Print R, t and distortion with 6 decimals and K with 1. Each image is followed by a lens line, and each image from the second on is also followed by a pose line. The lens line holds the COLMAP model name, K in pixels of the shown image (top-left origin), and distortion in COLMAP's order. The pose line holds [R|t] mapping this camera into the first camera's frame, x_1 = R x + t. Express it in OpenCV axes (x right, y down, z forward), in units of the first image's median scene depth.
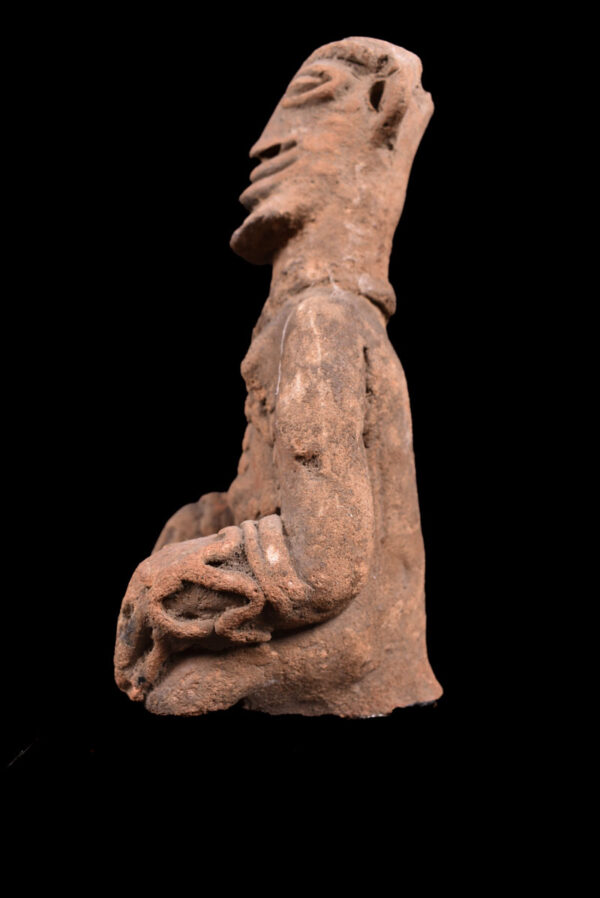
lens RADIAL K [[776.7, 0, 301.1], [0, 776.7, 446.3], [0, 0, 1]] dist [-0.088602, -0.010099]
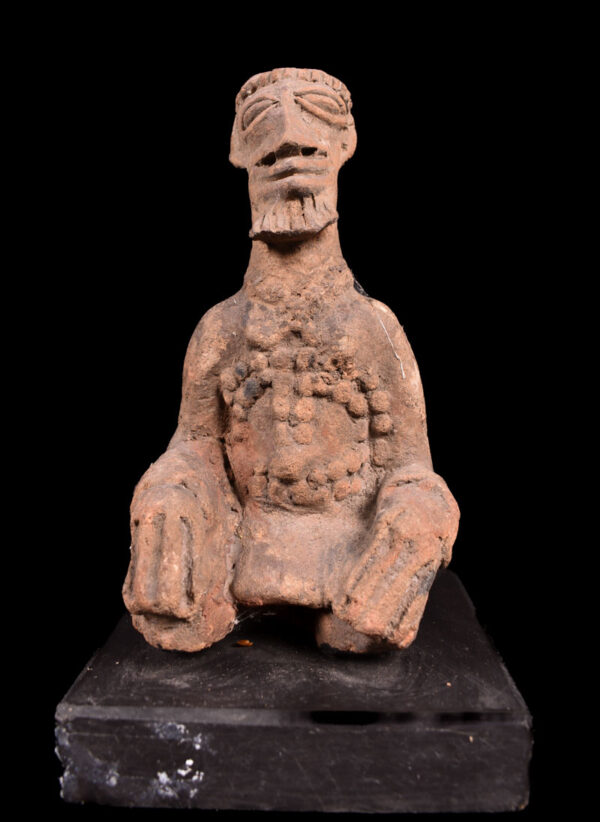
lens RADIAL K [[776.5, 0, 303.0], [0, 776.5, 383.6], [0, 0, 1]] dist [-0.085306, 0.000000]
pose [[0.007680, -0.076071, 0.997073, -1.397837], [-0.020236, 0.996886, 0.076213, -0.158462], [-0.999766, -0.020762, 0.006117, 1.186600]]
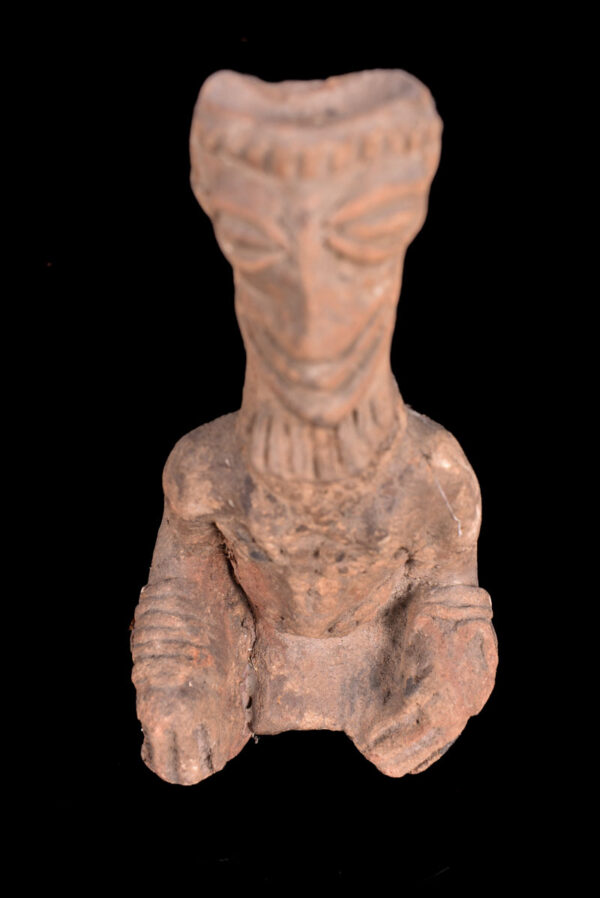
lens RADIAL K [[776.7, 0, 299.4], [0, 776.7, 447.4], [0, 0, 1]] dist [-0.088602, -0.010099]
pose [[-0.004851, -0.811094, 0.584895, -0.538455], [-0.020087, 0.584863, 0.810883, -0.967853], [-0.999786, -0.007815, -0.019130, 1.251577]]
